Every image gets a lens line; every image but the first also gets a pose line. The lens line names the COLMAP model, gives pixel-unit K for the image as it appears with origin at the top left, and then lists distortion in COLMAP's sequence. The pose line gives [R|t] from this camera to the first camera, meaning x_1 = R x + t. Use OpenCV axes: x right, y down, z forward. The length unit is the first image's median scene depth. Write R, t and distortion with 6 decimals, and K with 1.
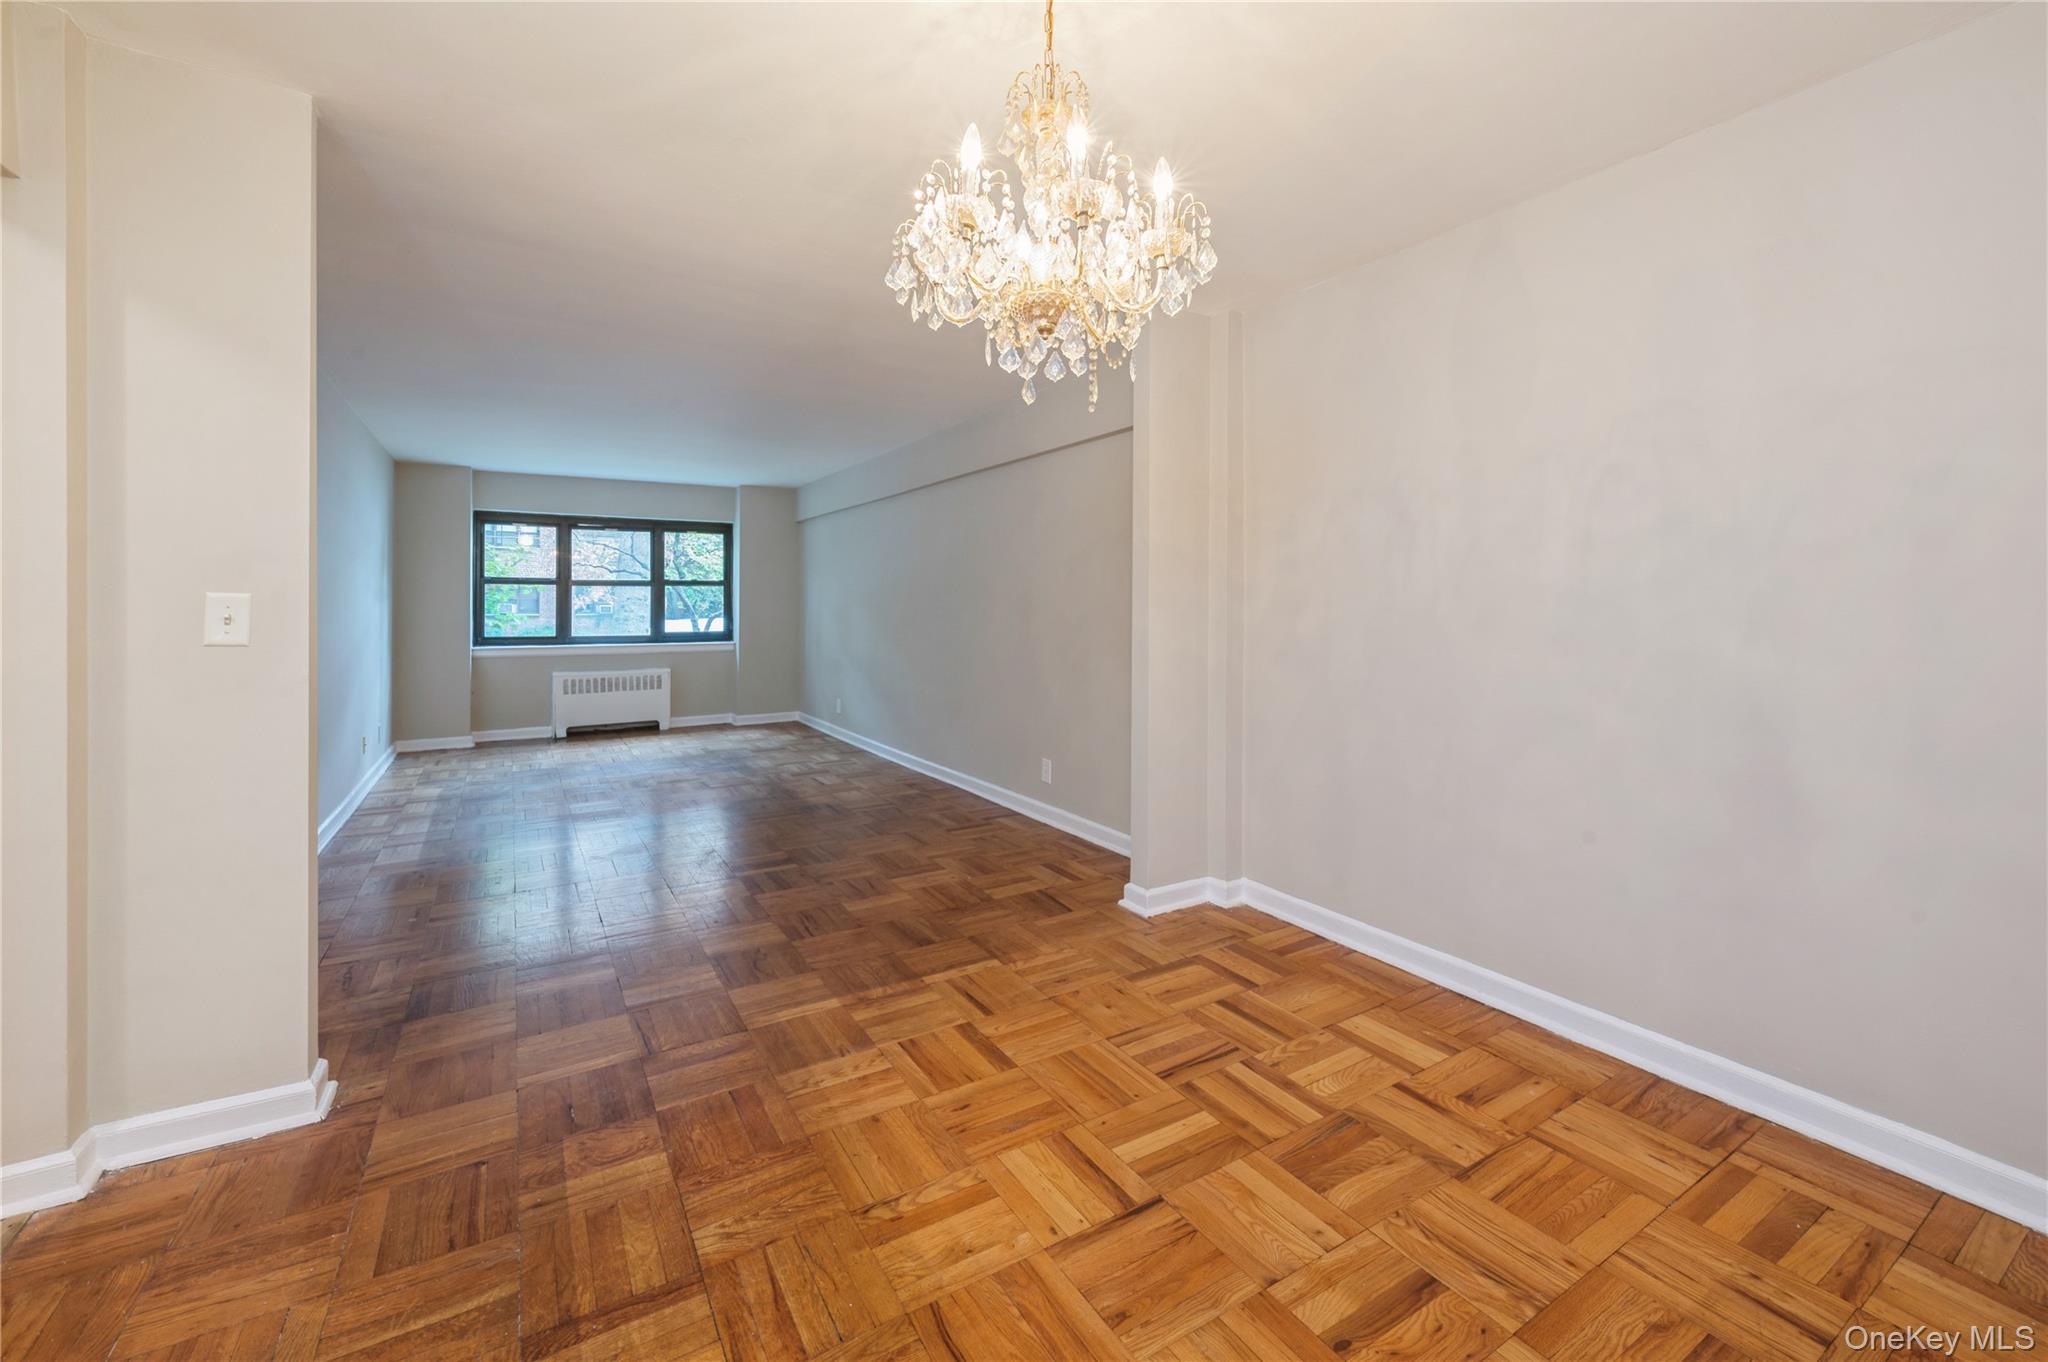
lens RADIAL K [[836.6, 0, 1025.5], [0, 836.6, 624.6], [0, 0, 1]] dist [0.002873, 0.000235]
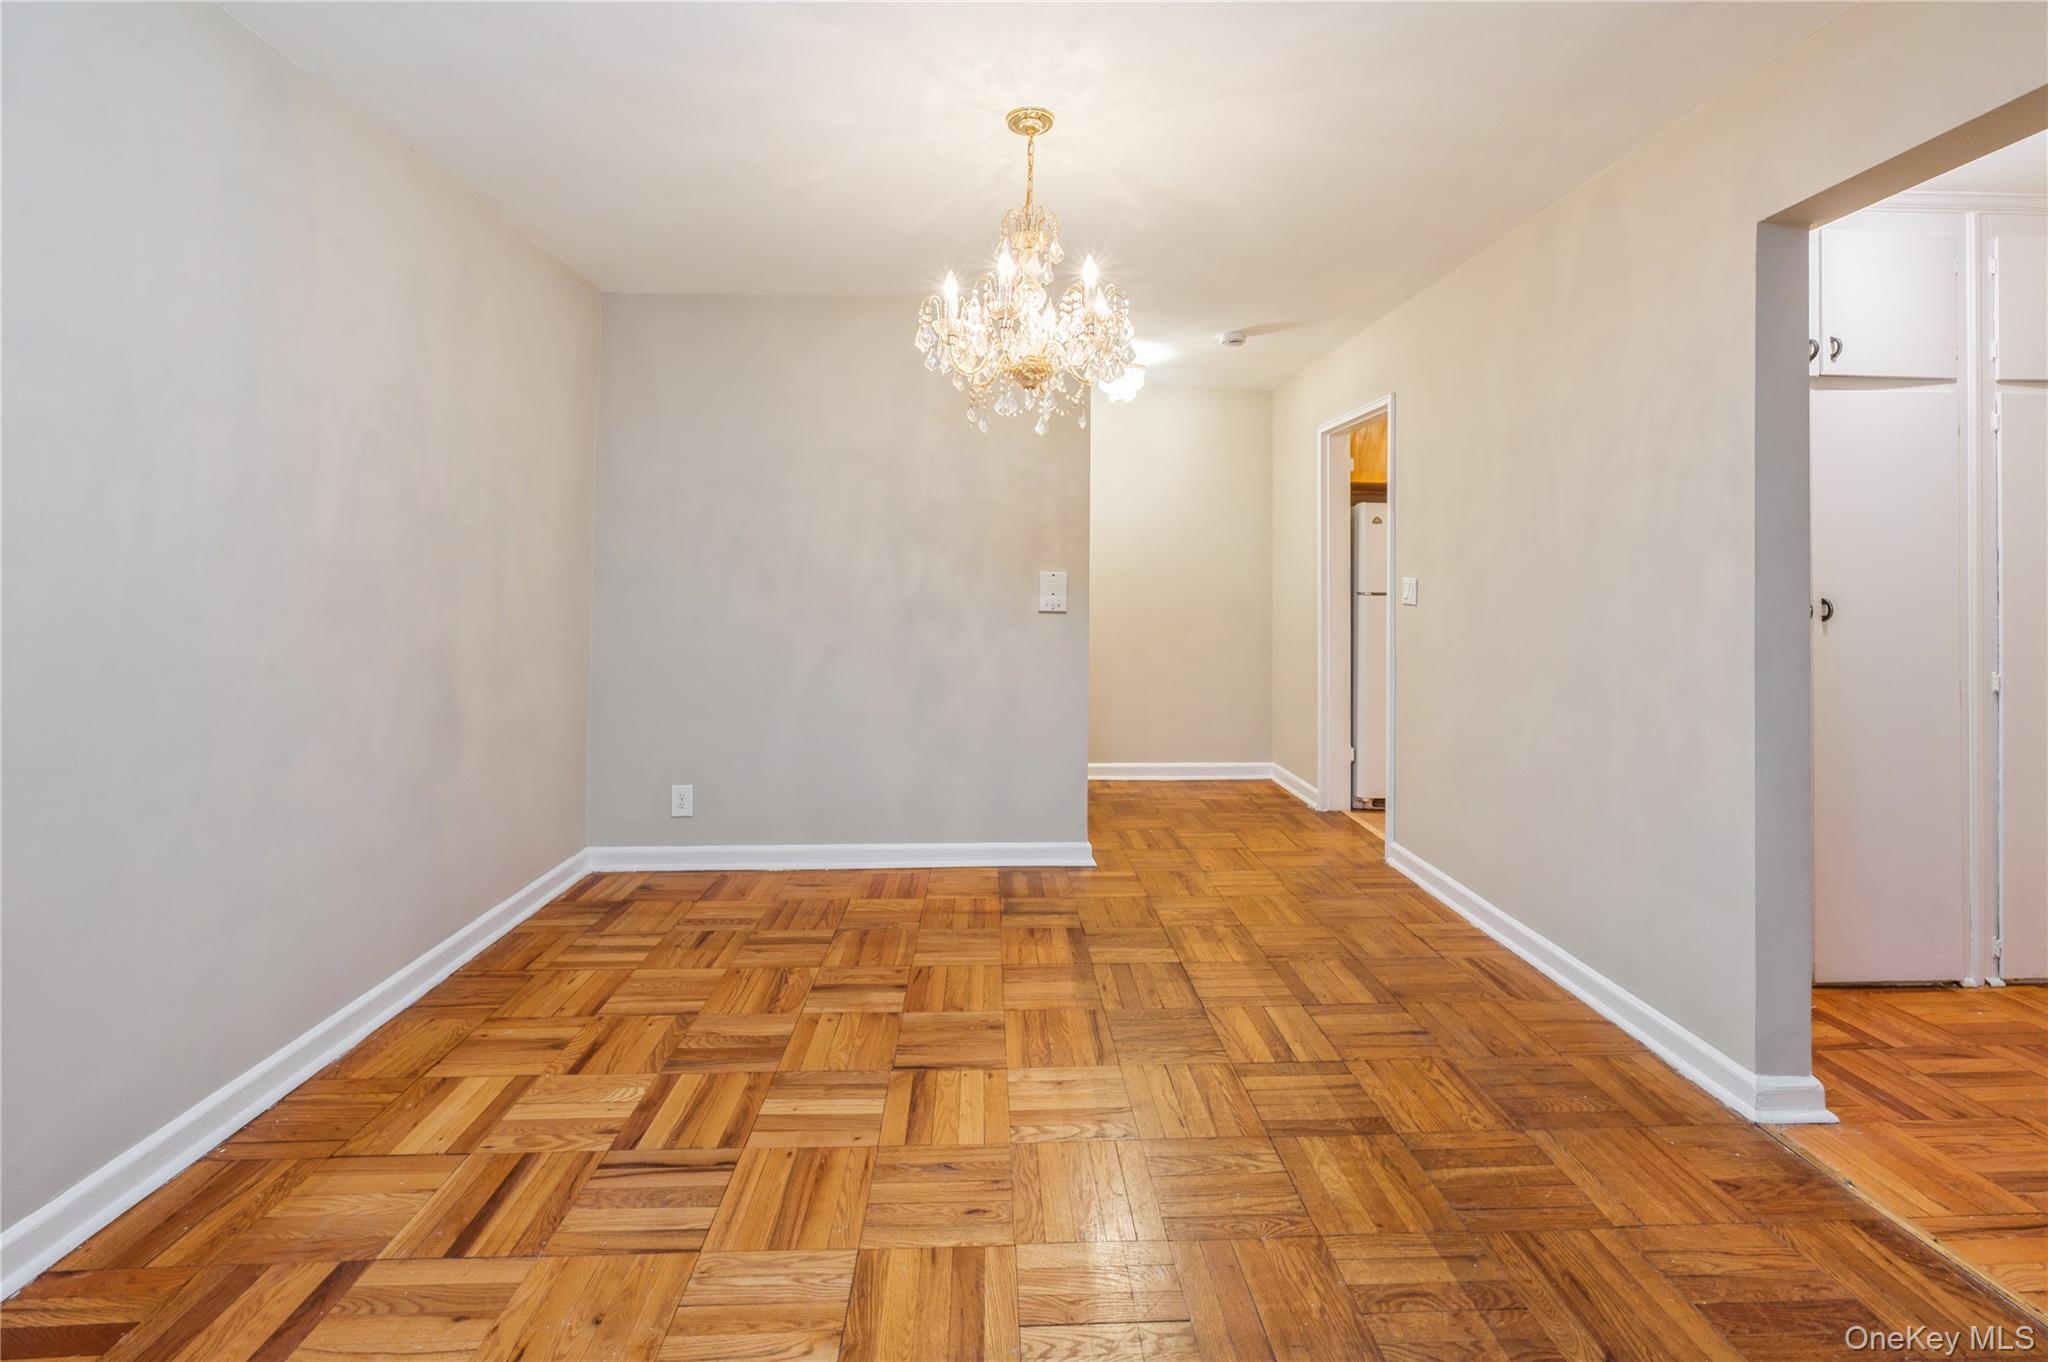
lens RADIAL K [[836.6, 0, 1025.5], [0, 836.6, 624.6], [0, 0, 1]] dist [0.002873, 0.000235]
pose [[-0.876878, -0.028577, 0.479863, -0.406301], [0.001582, 0.998055, 0.062327, -0.019548], [-0.480710, 0.055413, -0.875127, 1.388502]]
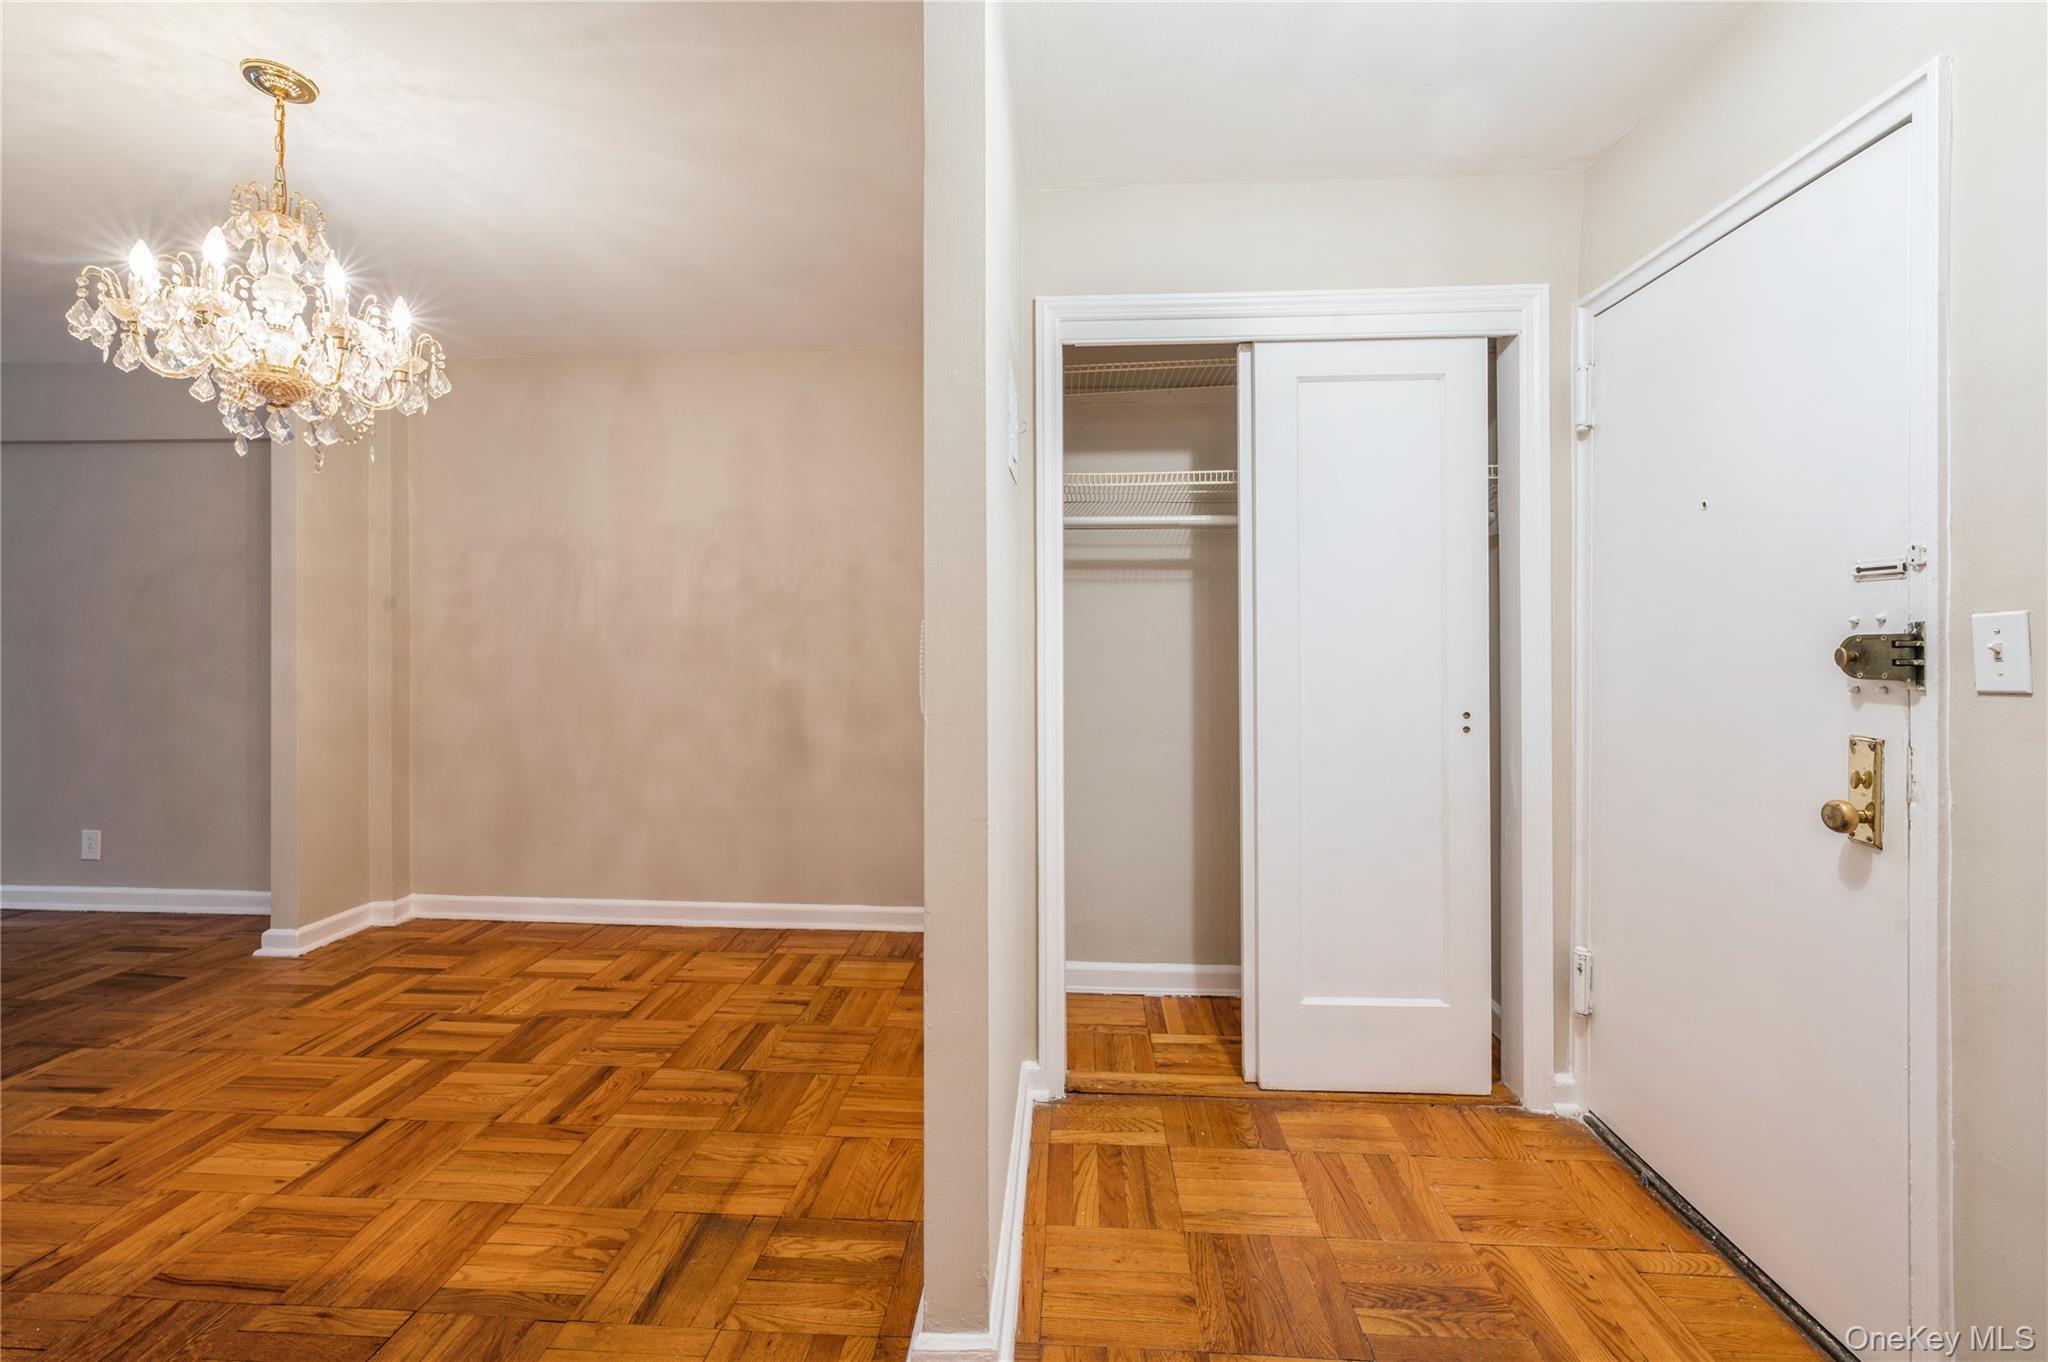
lens RADIAL K [[836.6, 0, 1025.5], [0, 836.6, 624.6], [0, 0, 1]] dist [0.002873, 0.000235]
pose [[0.581767, 0.012113, 0.813265, -0.214827], [0.016907, 0.999493, -0.026981, 0.010012], [-0.813180, 0.029447, 0.581267, -0.349103]]
